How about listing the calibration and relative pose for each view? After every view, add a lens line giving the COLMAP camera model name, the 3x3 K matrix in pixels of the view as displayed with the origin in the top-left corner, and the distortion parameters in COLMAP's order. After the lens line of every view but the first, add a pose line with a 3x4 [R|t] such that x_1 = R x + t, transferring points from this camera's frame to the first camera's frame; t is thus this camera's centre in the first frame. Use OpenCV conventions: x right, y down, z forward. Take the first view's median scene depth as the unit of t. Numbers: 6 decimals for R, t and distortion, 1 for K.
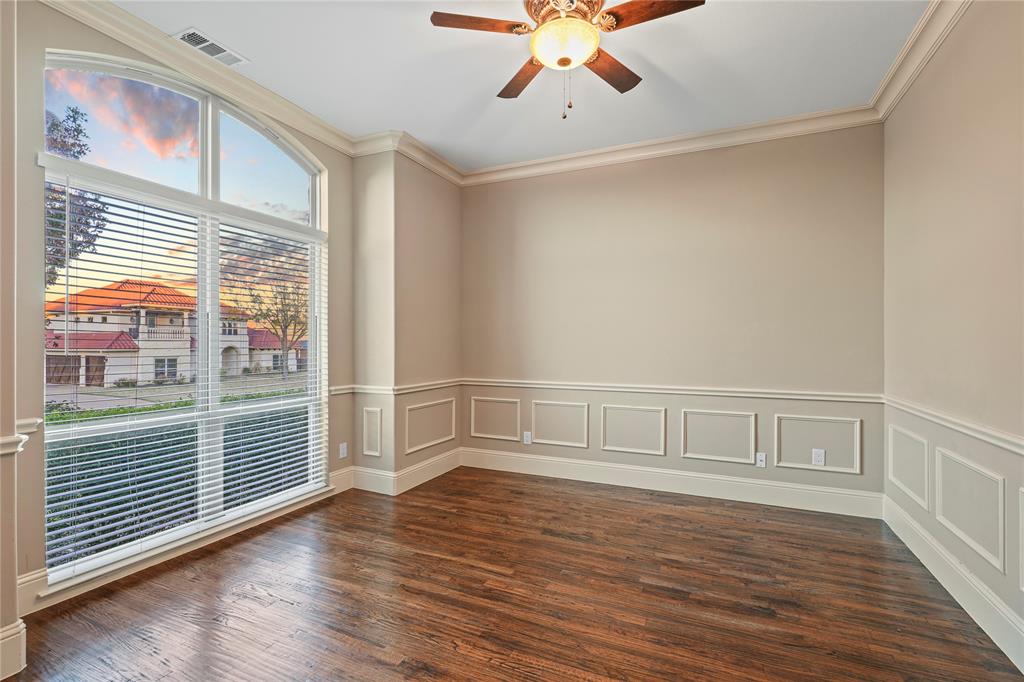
lens RADIAL K [[470.0, 0, 505.7], [0, 470.0, 341.0], [0, 0, 1]] dist [-0.001808, 0.000179]
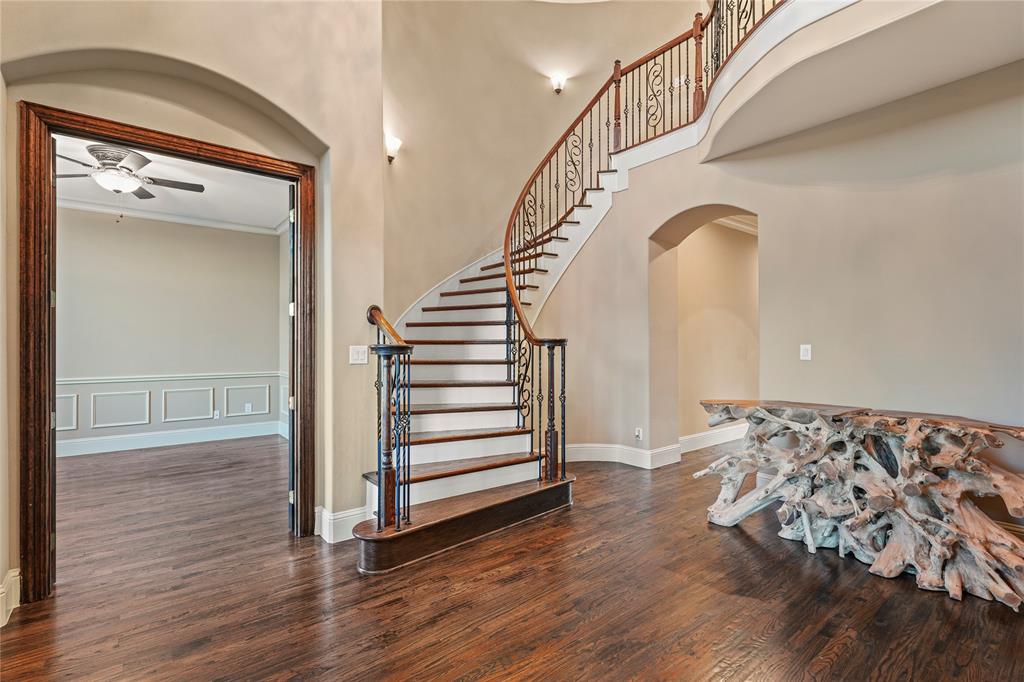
lens RADIAL K [[470.0, 0, 505.7], [0, 470.0, 341.0], [0, 0, 1]] dist [-0.001808, 0.000179]
pose [[0.454598, 0.002649, 0.890693, -0.502442], [0.000550, 0.999995, -0.003255, -0.008217], [-0.890696, 0.001969, 0.454594, -0.715483]]
